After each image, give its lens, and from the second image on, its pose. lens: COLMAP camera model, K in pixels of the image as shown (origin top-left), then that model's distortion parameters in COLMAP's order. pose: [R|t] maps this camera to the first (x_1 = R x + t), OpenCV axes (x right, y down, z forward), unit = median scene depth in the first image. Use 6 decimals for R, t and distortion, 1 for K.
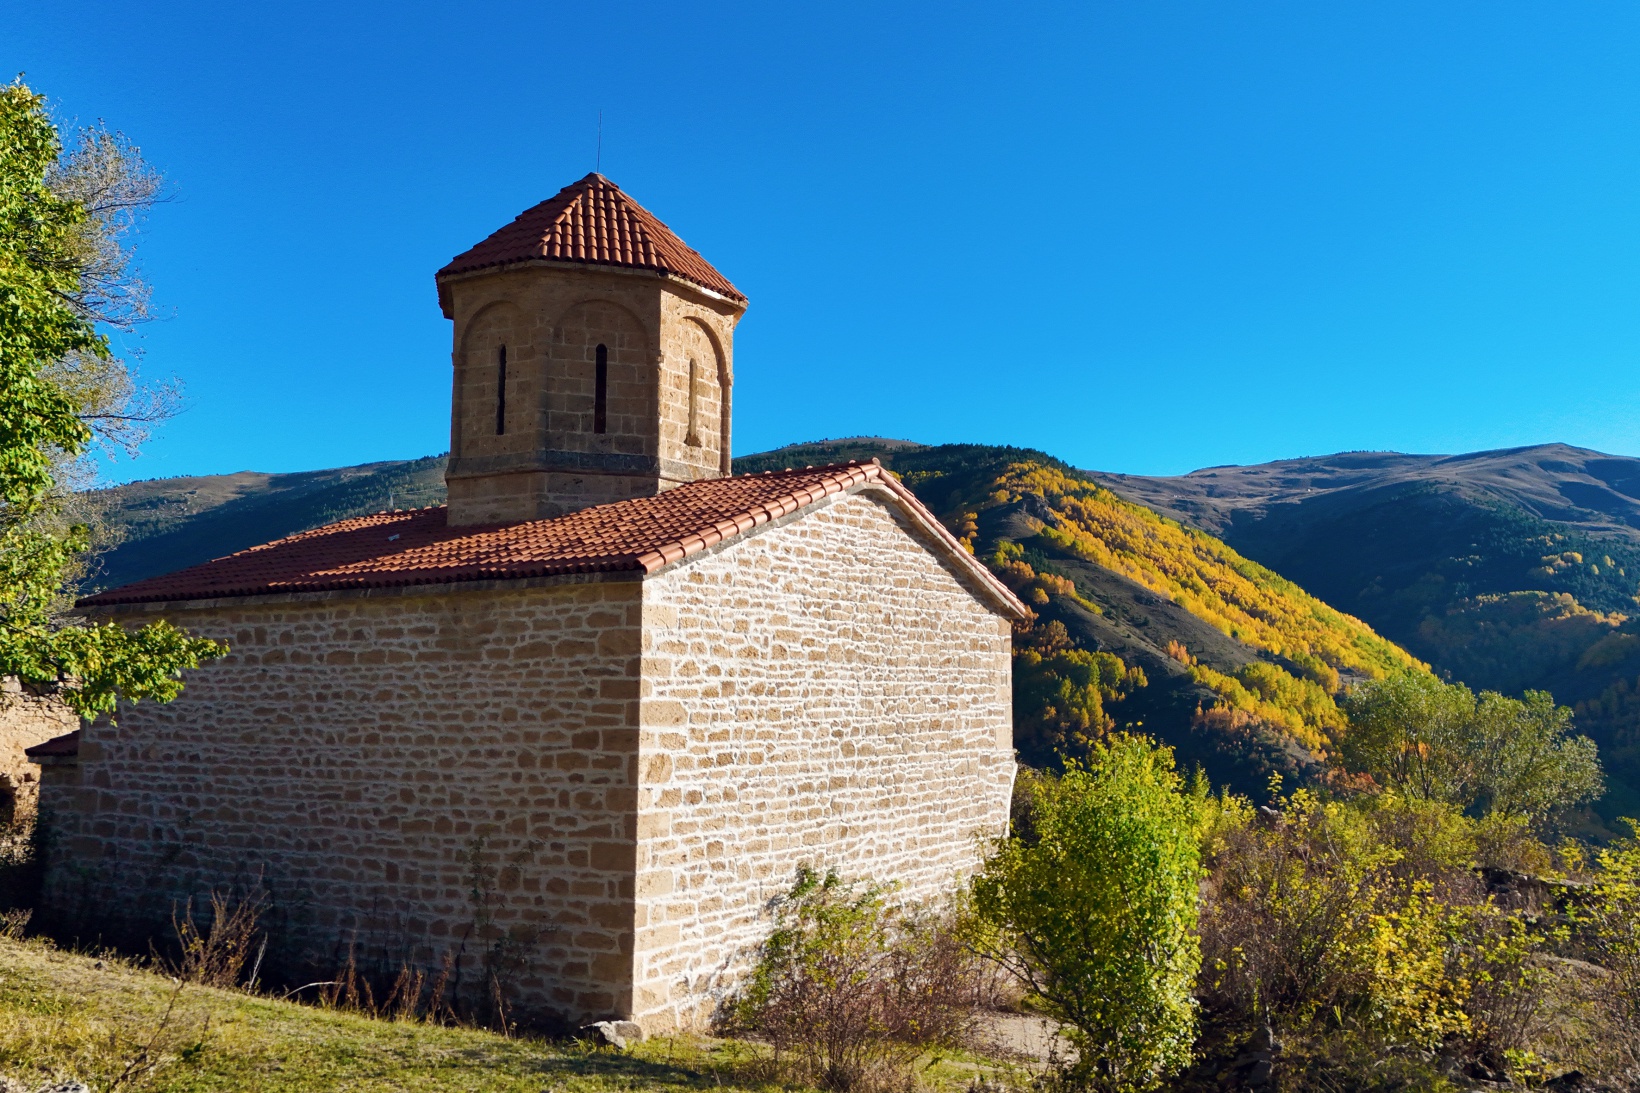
lens RADIAL K [[1430.9, 0, 929.7], [0, 1430.9, 545.5], [0, 0, 1]] dist [0.157674, -0.326533]
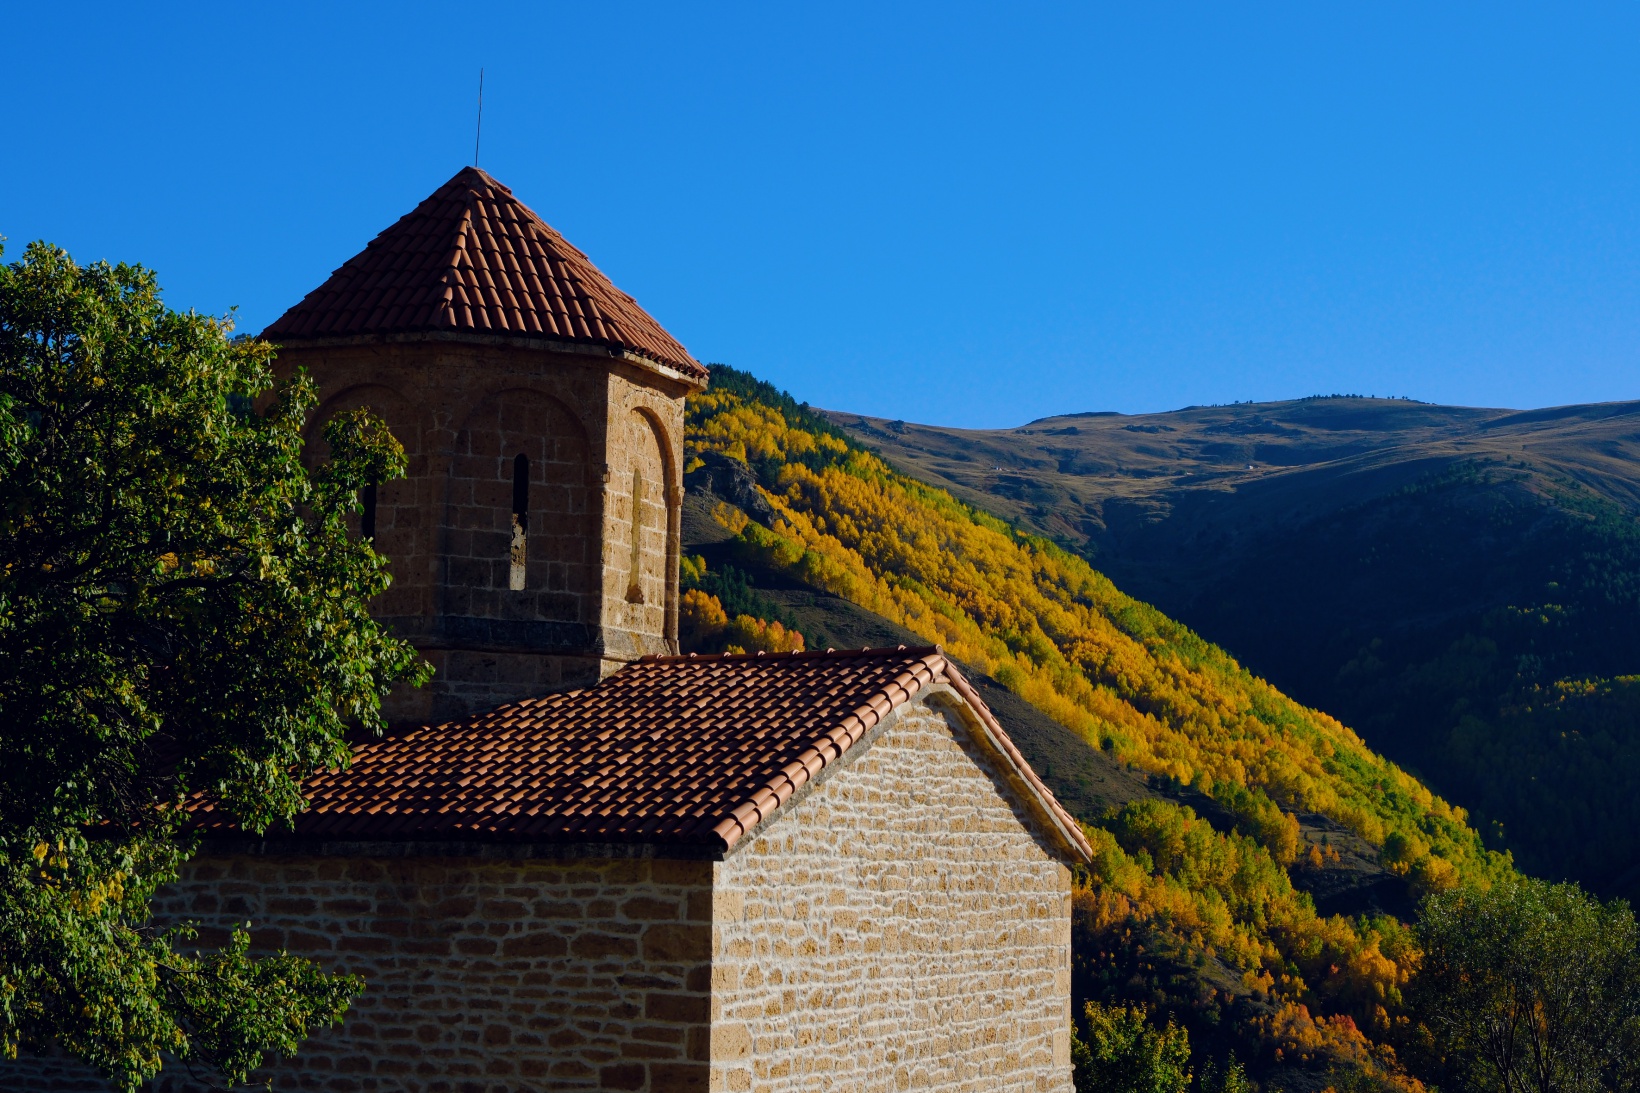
lens RADIAL K [[2857.1, 0, 780.9], [0, 2857.1, 545.1], [0, 0, 1]] dist [-0.042508, 0.891194]
pose [[0.994837, 0.033365, 0.095843, -0.220597], [-0.033166, 0.999443, -0.003666, -0.091579], [-0.095912, 0.000469, 0.995390, -0.302524]]
